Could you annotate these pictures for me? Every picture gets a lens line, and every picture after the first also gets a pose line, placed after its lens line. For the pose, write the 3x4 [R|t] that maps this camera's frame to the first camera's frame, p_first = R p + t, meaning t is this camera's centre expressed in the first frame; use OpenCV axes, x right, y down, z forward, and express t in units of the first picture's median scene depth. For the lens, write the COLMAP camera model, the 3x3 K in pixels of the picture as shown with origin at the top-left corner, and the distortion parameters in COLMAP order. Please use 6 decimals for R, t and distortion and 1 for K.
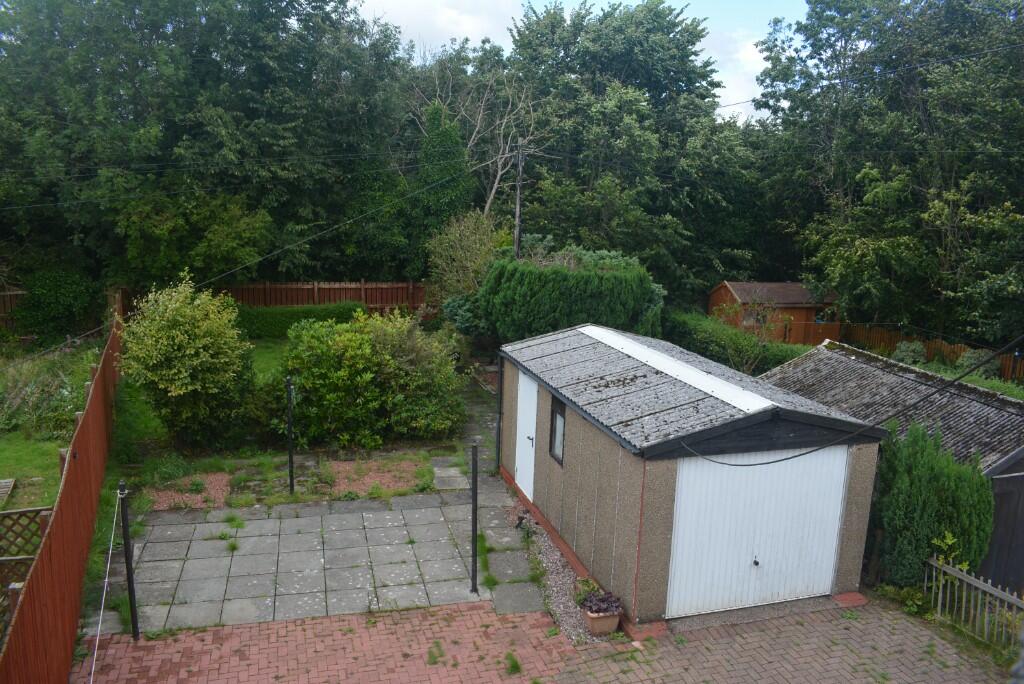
lens RADIAL K [[806.9, 0, 512.0], [0, 806.9, 342.0], [0, 0, 1]] dist [-0.070277, -0.126098]
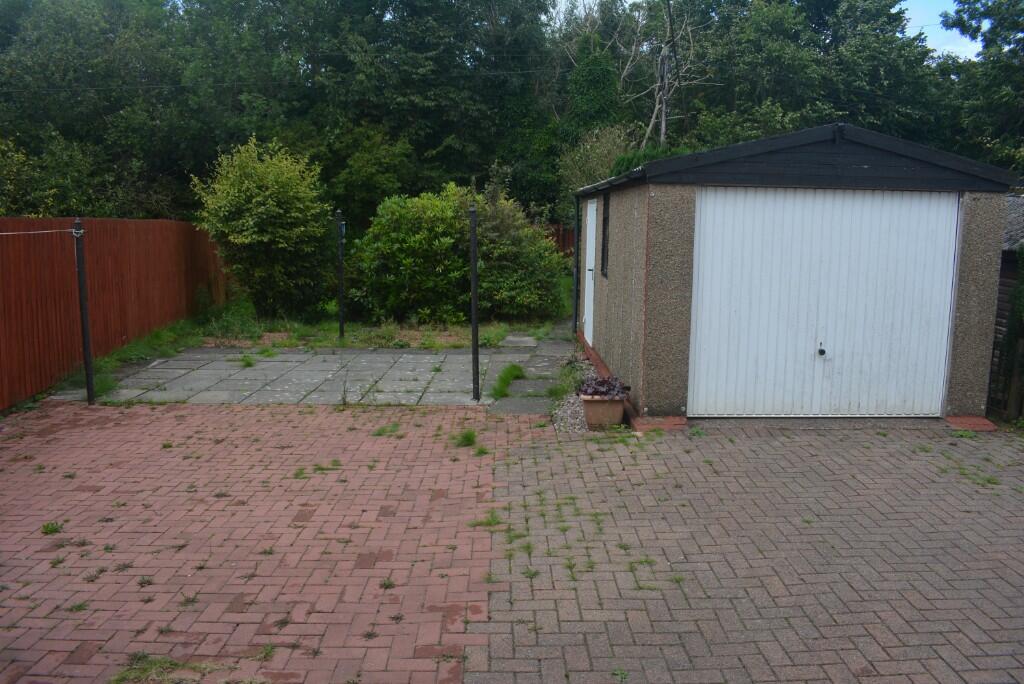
lens RADIAL K [[804.0, 0, 512.0], [0, 804.0, 342.0], [0, 0, 1]] dist [-0.097318, -0.000612]
pose [[0.965118, 0.020743, -0.260993, 0.134326], [-0.028246, 0.999288, -0.025032, 0.178190], [0.260287, 0.031531, 0.965016, 0.134202]]
